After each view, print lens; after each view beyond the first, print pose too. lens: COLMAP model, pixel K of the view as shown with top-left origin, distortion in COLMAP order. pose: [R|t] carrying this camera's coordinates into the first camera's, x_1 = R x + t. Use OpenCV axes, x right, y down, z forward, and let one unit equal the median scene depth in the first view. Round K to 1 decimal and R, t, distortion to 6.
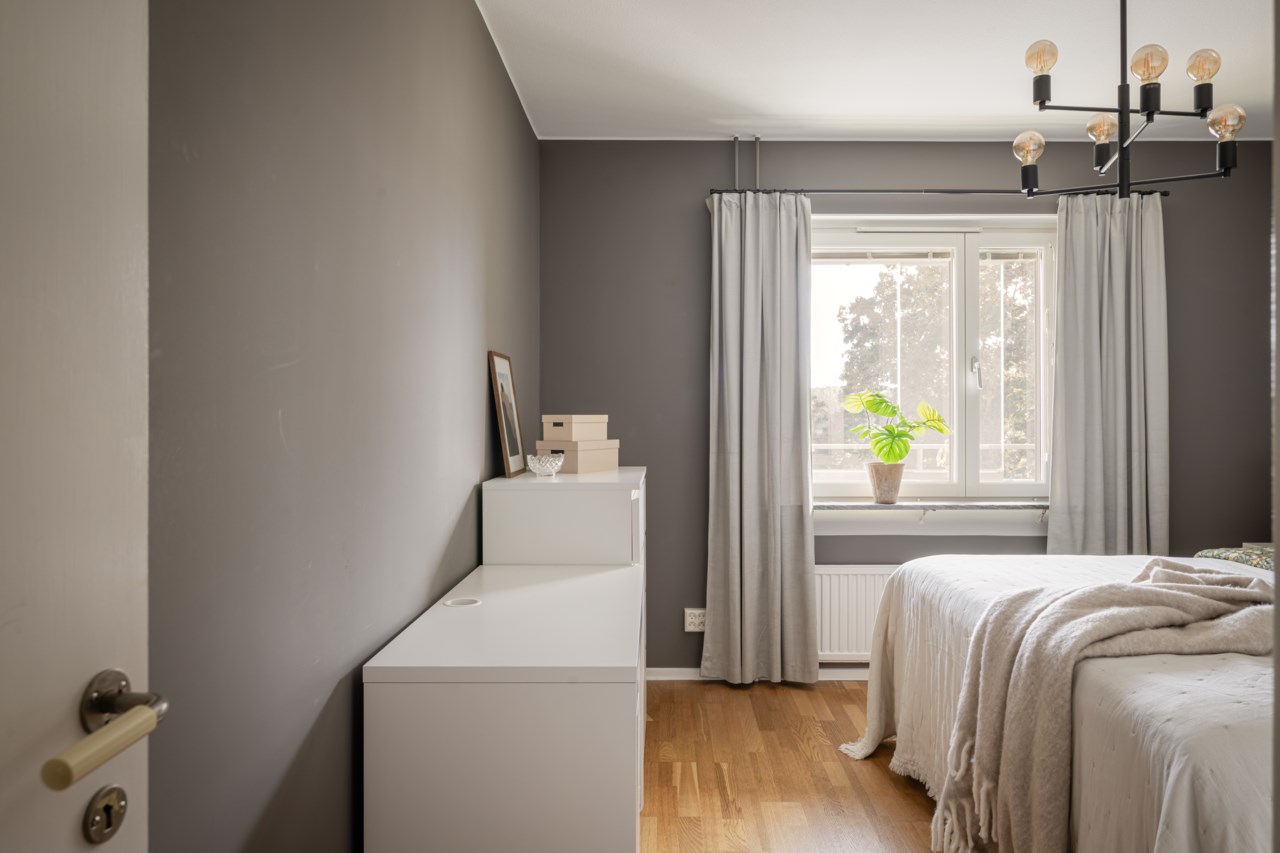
lens RADIAL K [[833.4, 0, 642.4], [0, 833.4, 408.0], [0, 0, 1]] dist [0.000933, 0.000546]
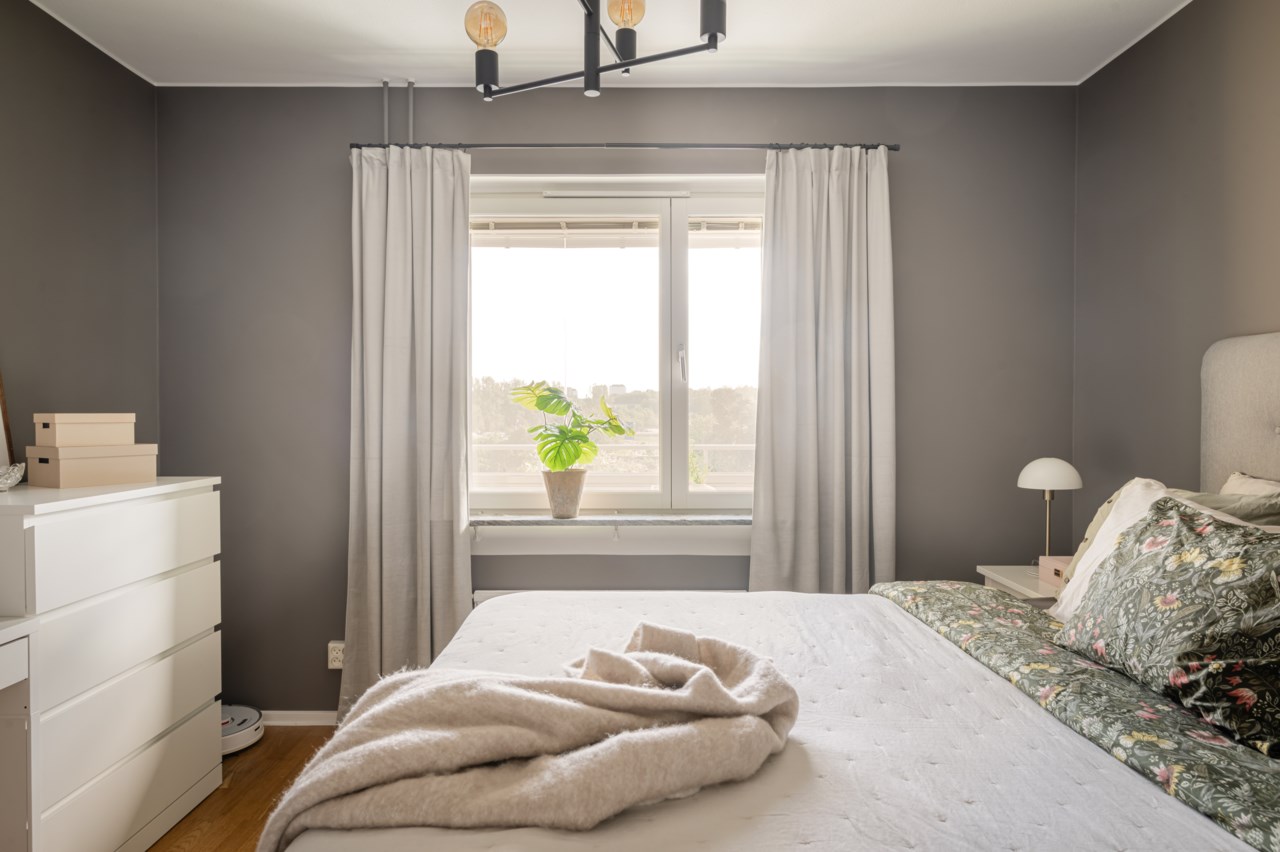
lens RADIAL K [[764.2, 0, 642.1], [0, 764.2, 416.1], [0, 0, 1]] dist [-0.001768, 0.001246]
pose [[0.999993, -0.001365, -0.003420, 0.379130], [0.001407, 0.999922, 0.012373, 0.002316], [0.003403, -0.012378, 0.999918, 0.231423]]
